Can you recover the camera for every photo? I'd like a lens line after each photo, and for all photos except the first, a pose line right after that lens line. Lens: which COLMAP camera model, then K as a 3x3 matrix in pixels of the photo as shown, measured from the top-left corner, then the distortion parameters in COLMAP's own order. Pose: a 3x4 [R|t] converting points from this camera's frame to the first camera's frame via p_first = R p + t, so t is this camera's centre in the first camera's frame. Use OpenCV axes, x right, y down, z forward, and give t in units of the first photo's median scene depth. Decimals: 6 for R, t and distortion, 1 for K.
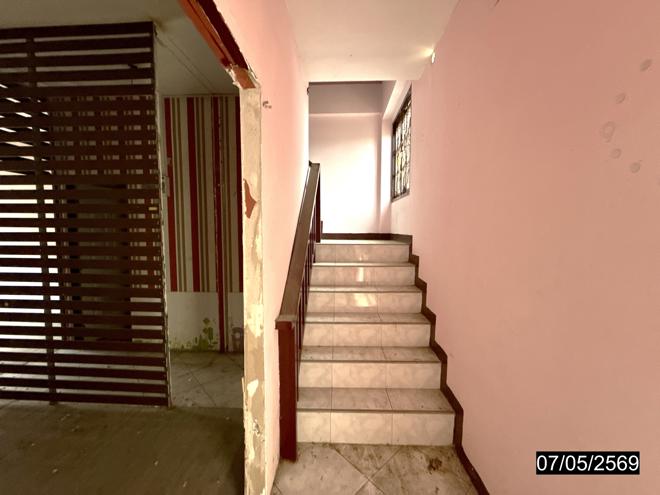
lens RADIAL K [[272.4, 0, 330.0], [0, 272.4, 247.5], [0, 0, 1]] dist [0.002335, 0.000182]
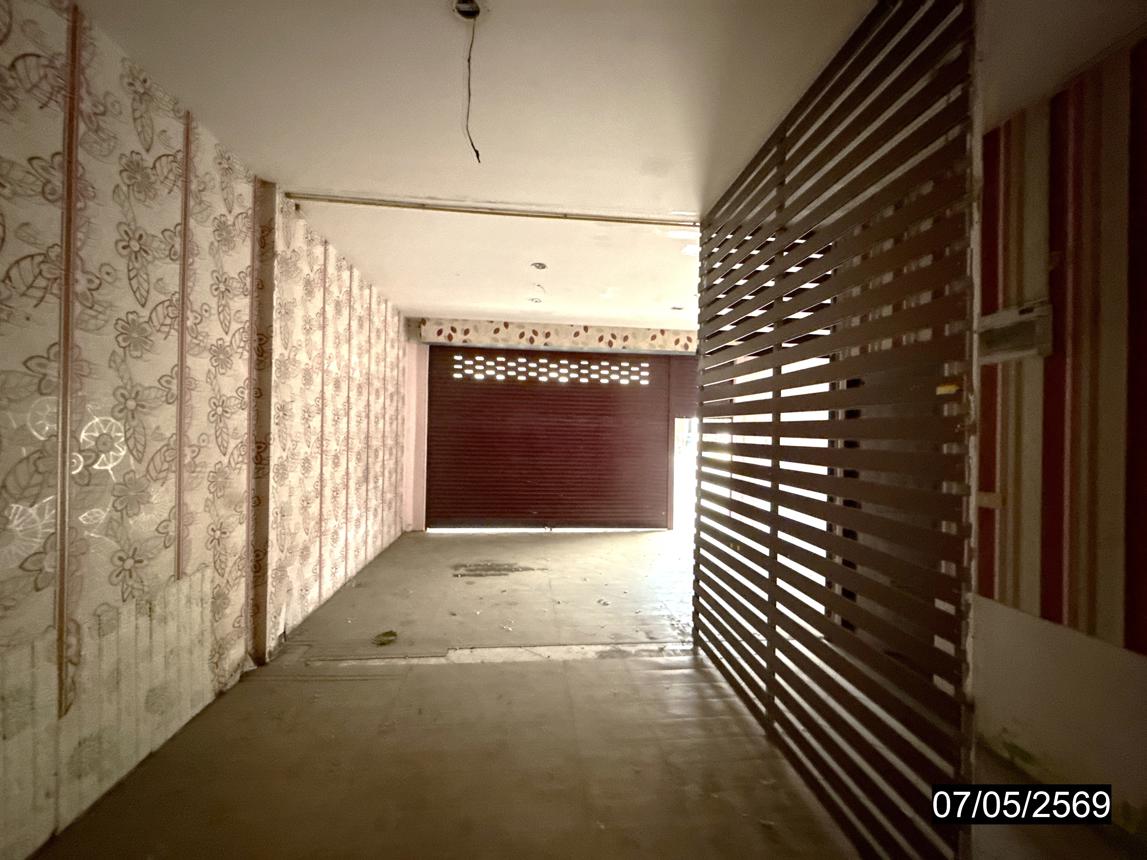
lens RADIAL K [[454.8, 0, 579.0], [0, 454.8, 431.2], [0, 0, 1]] dist [0.000131, 0.000126]
pose [[0.174628, 0.000094, -0.984635, -0.132254], [-0.068377, 0.997587, -0.012032, -0.045069], [0.982257, 0.069428, 0.174213, 0.405659]]
